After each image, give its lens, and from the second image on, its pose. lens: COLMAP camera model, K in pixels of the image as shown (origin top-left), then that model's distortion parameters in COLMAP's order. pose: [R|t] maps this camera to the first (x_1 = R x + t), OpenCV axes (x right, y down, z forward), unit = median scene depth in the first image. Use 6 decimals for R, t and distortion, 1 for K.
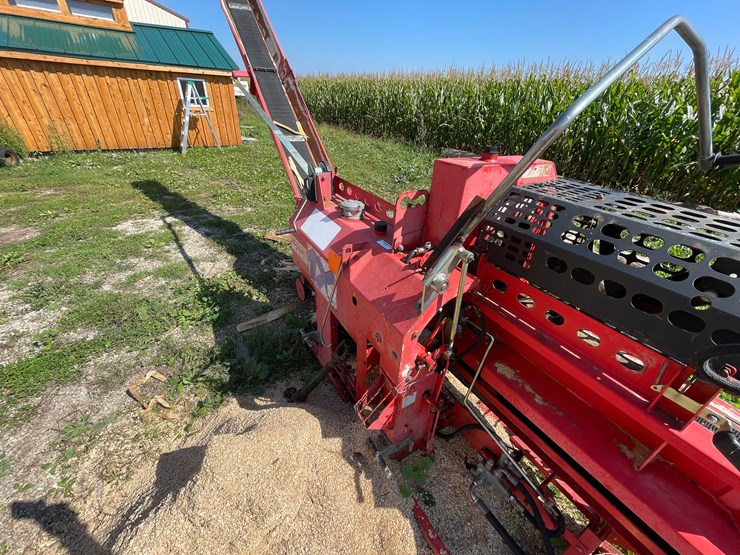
lens RADIAL K [[299.2, 0, 370.6], [0, 299.2, 277.1], [0, 0, 1]] dist [-0.003305, 0.000381]
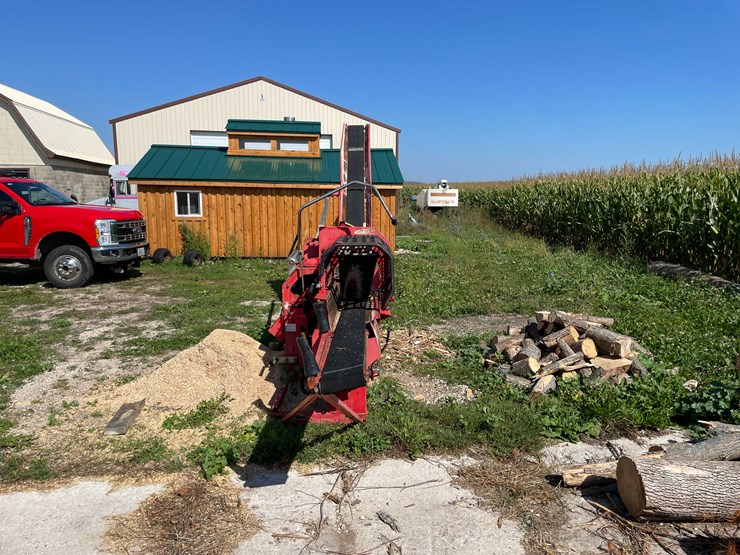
lens RADIAL K [[560.5, 0, 375.9], [0, 560.5, 275.8], [0, 0, 1]] dist [0.108527, -0.152179]
pose [[0.858638, 0.023743, -0.512032, 0.779367], [-0.230073, 0.910499, -0.343595, 0.380680], [0.458047, 0.412829, 0.787252, -0.589253]]
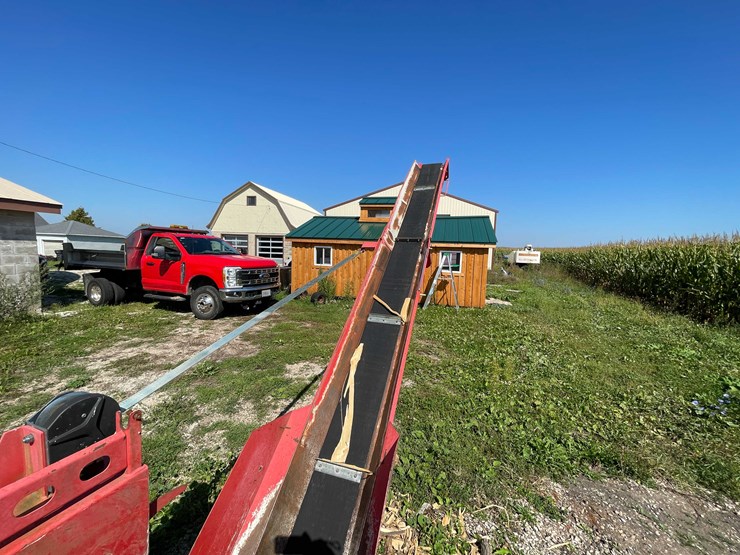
lens RADIAL K [[299.2, 0, 370.6], [0, 299.2, 277.1], [0, 0, 1]] dist [-0.003305, 0.000381]
pose [[0.627405, 0.034212, -0.777941, 0.188044], [-0.402073, 0.869788, -0.286019, -0.241464], [0.666859, 0.492239, 0.559464, 0.386171]]
